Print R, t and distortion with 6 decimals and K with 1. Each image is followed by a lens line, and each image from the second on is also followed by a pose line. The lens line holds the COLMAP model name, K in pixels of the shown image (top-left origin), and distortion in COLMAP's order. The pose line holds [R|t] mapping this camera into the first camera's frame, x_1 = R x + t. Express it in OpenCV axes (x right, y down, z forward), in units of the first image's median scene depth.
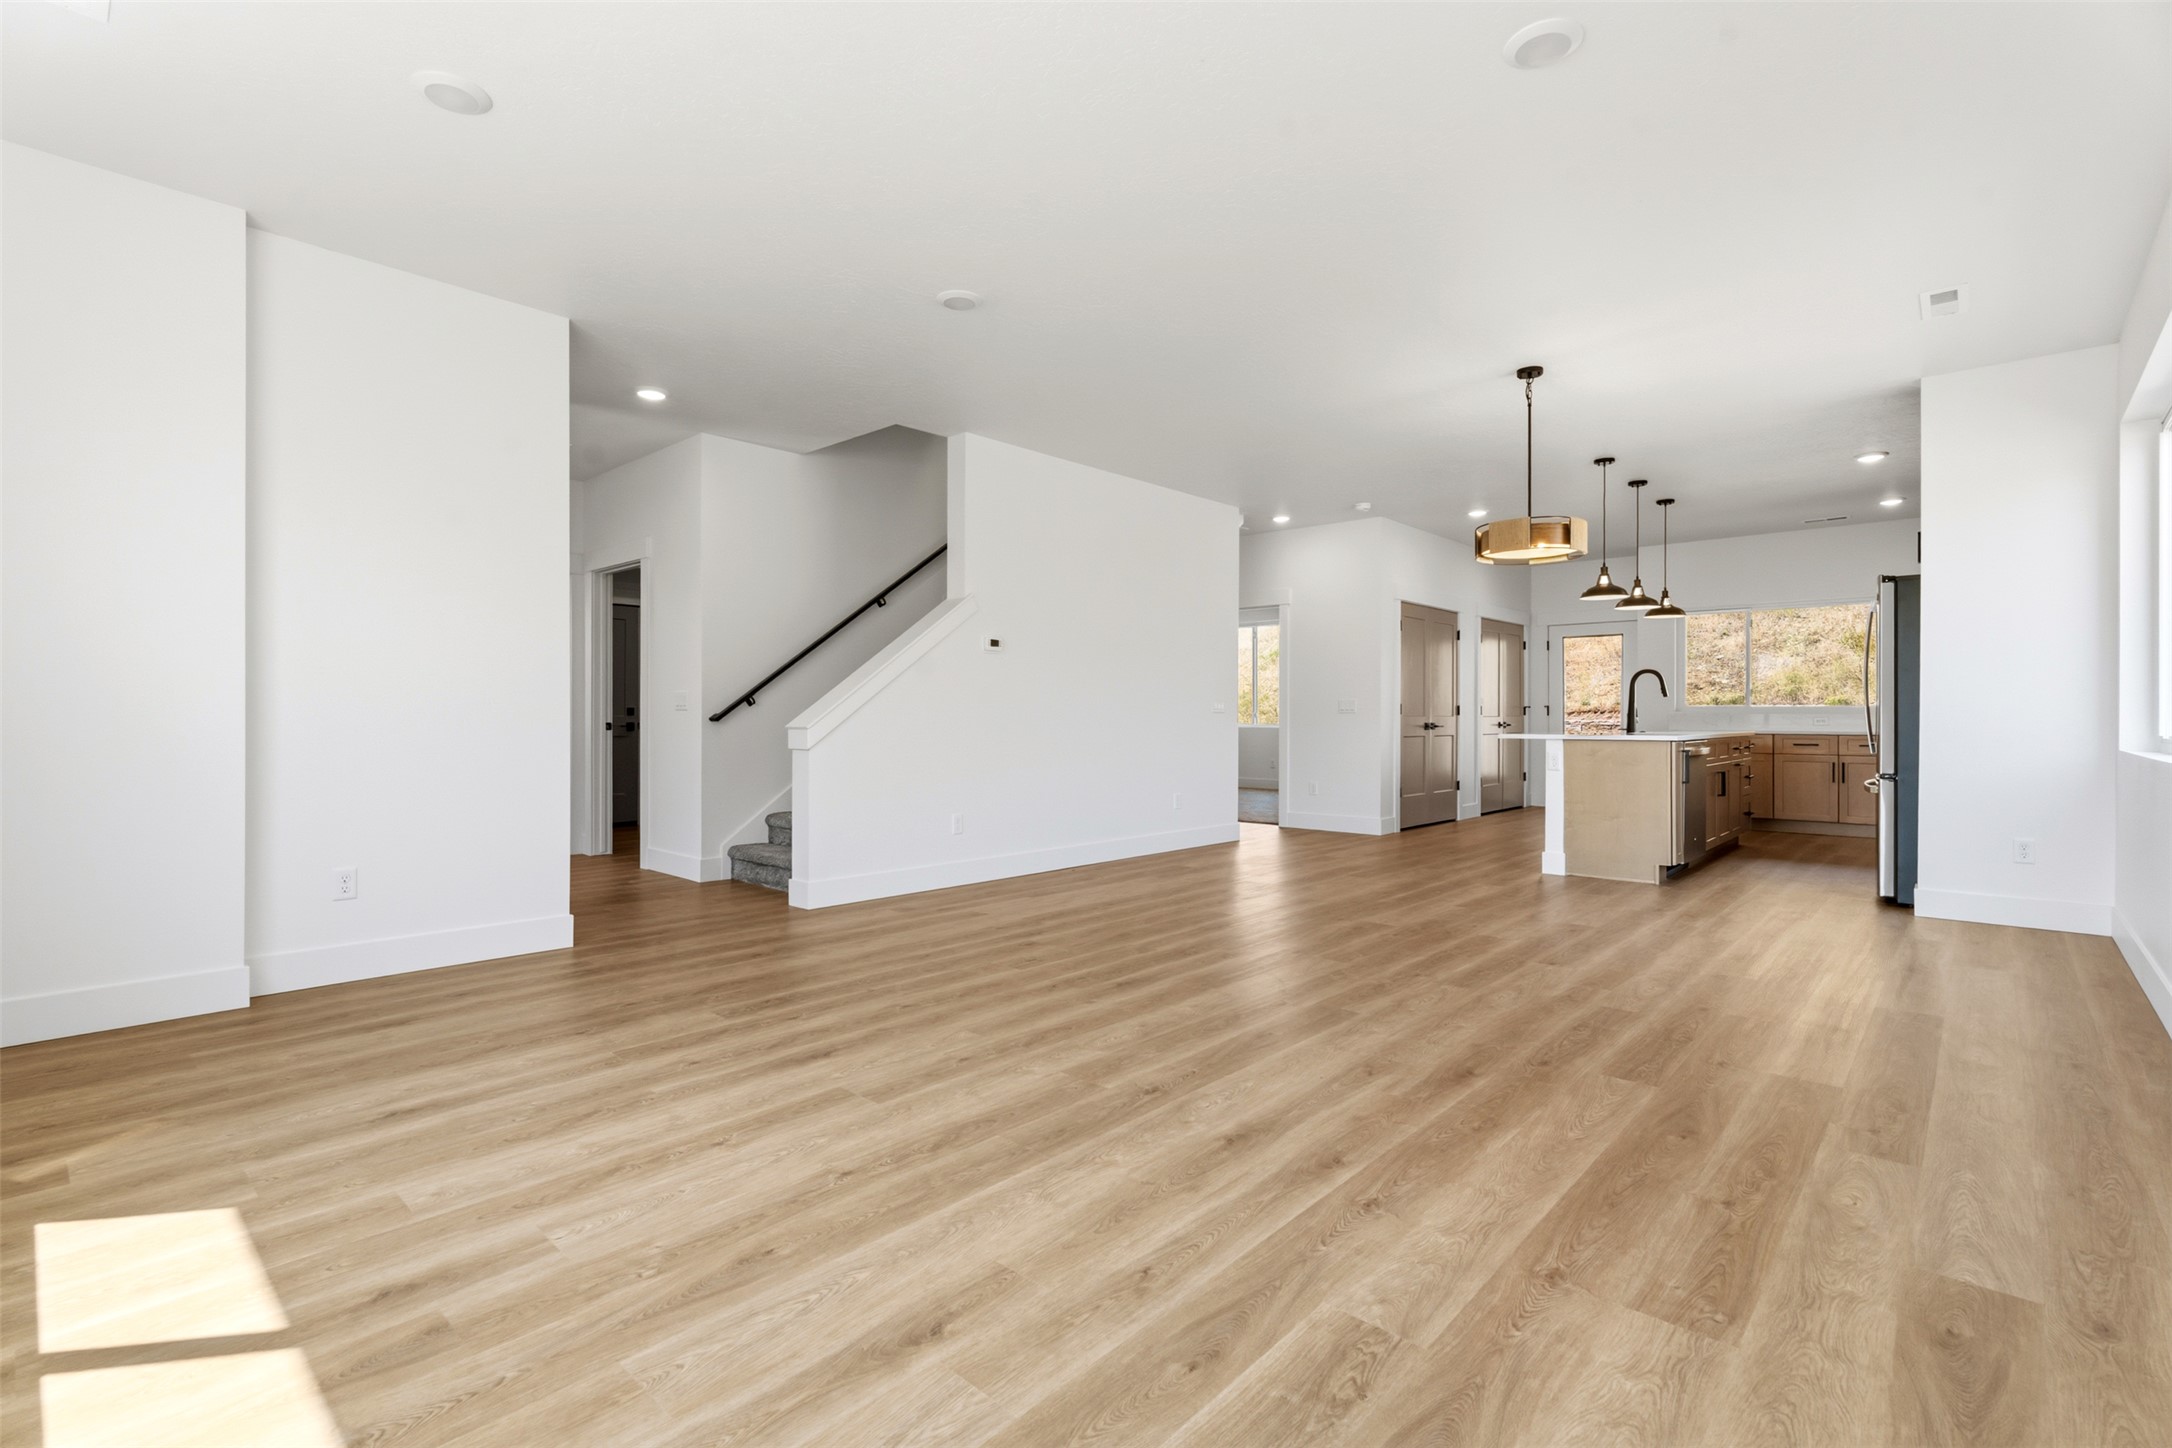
lens RADIAL K [[982.7, 0, 1086.0], [0, 982.7, 724.0], [0, 0, 1]] dist [0.001468, 0.000162]
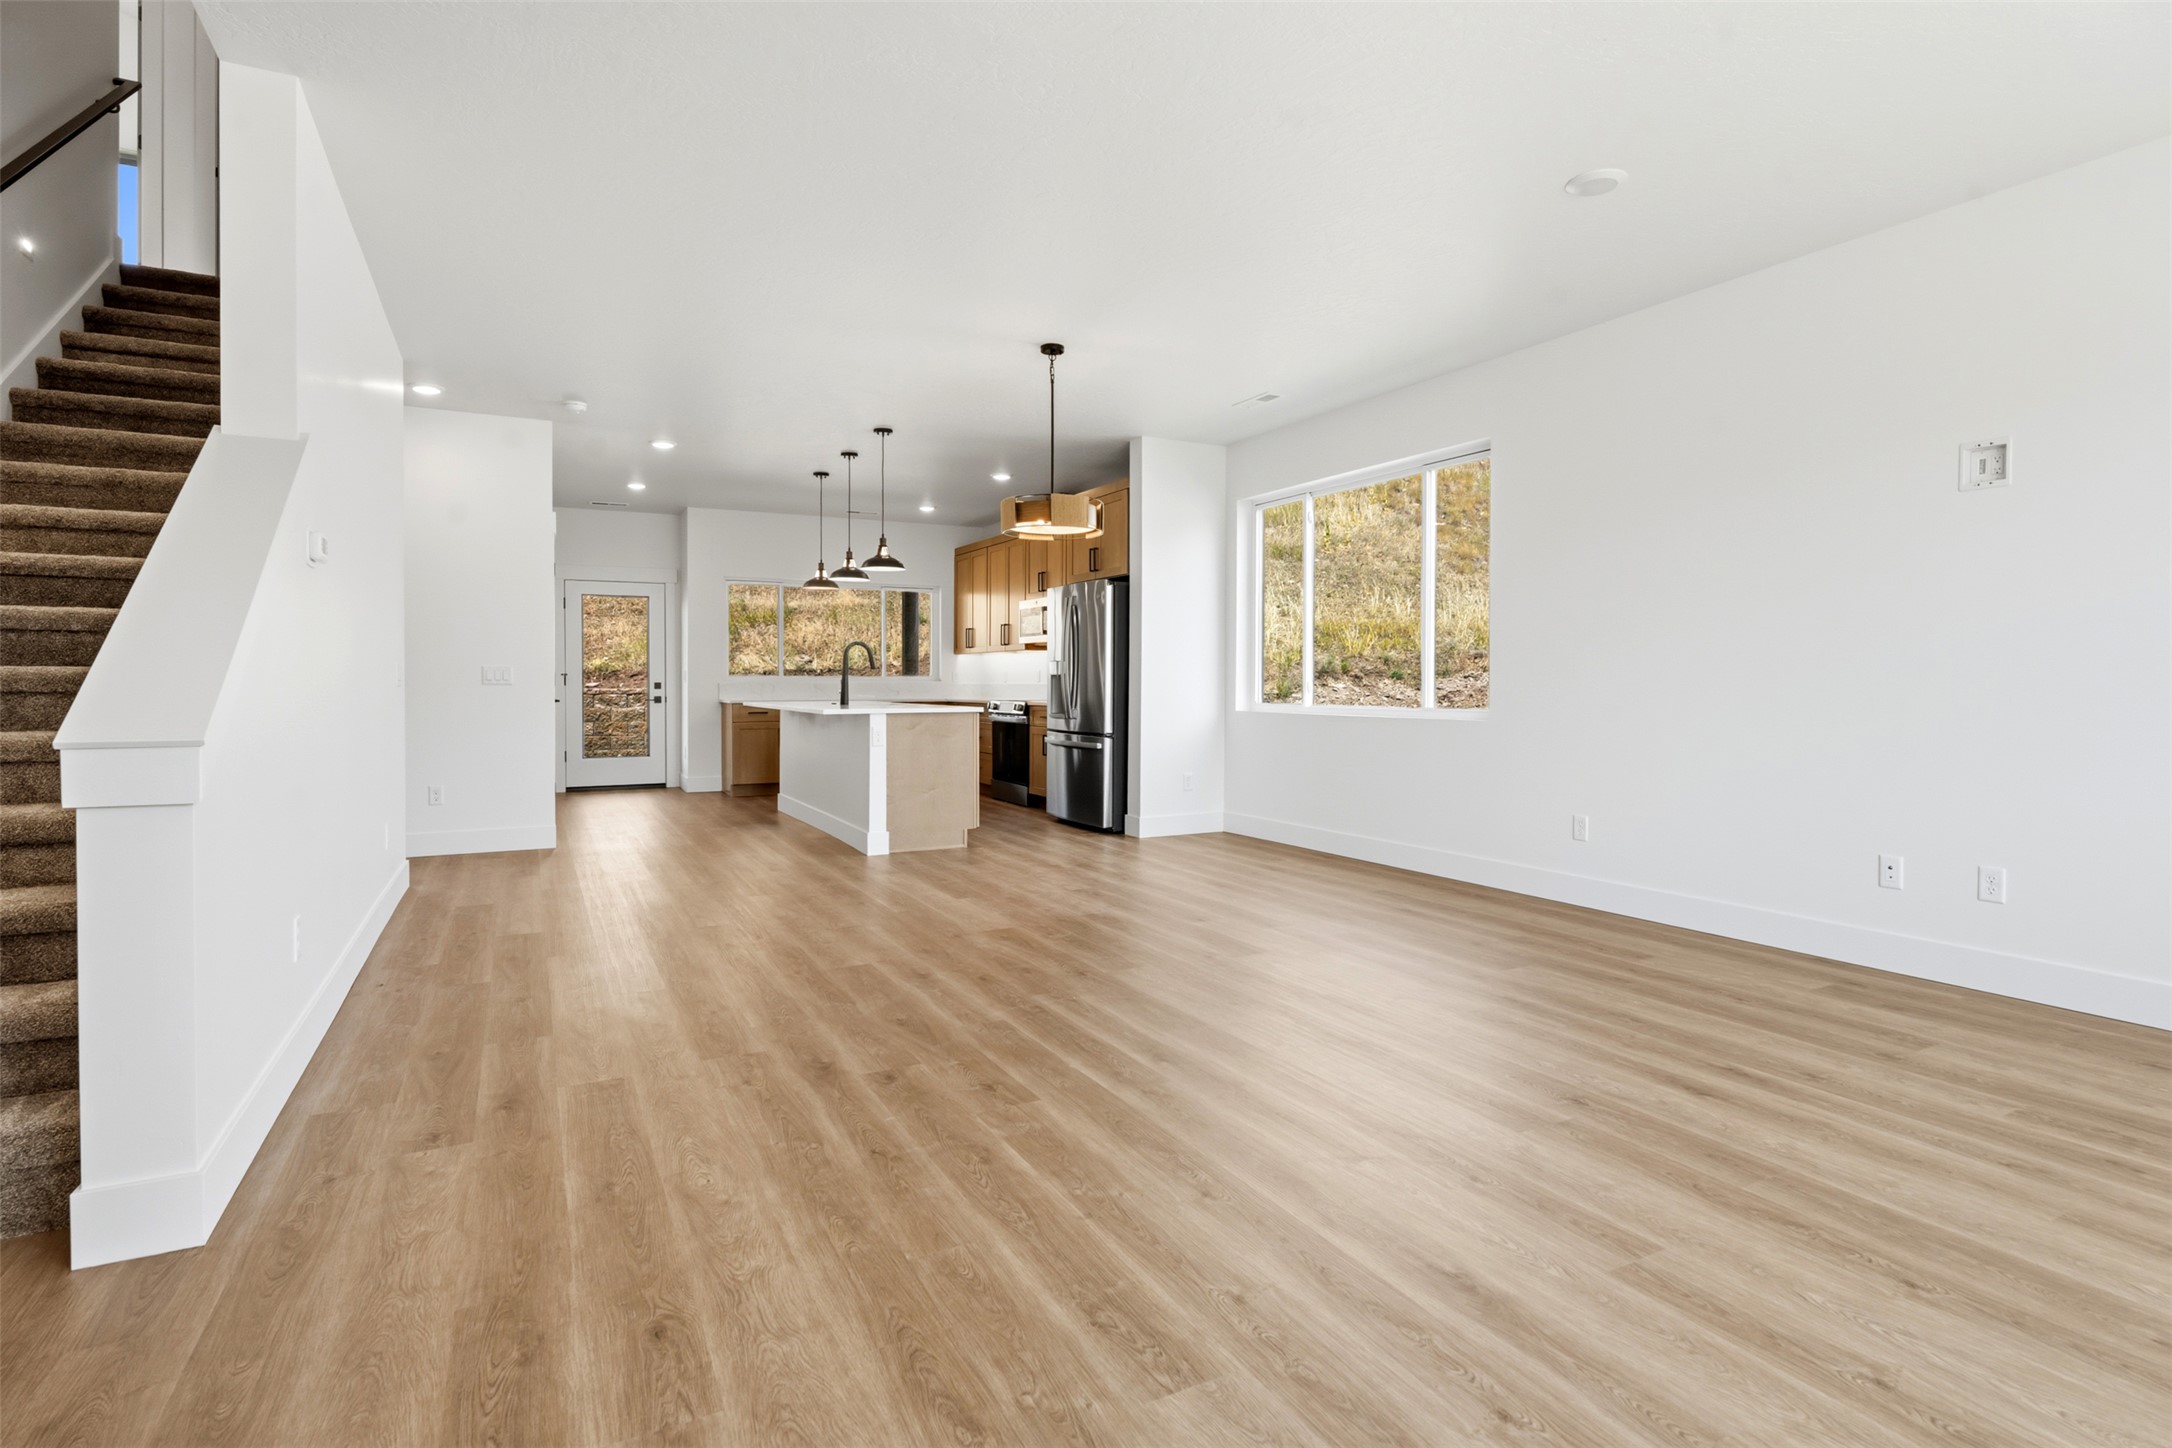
lens RADIAL K [[1078.4, 0, 1093.3], [0, 1078.4, 685.3], [0, 0, 1]] dist [-0.001735, -0.002533]
pose [[0.333457, -0.002344, 0.942762, -1.136334], [0.006198, 0.999981, 0.000294, -0.027923], [-0.942745, 0.005745, 0.333465, 1.179821]]
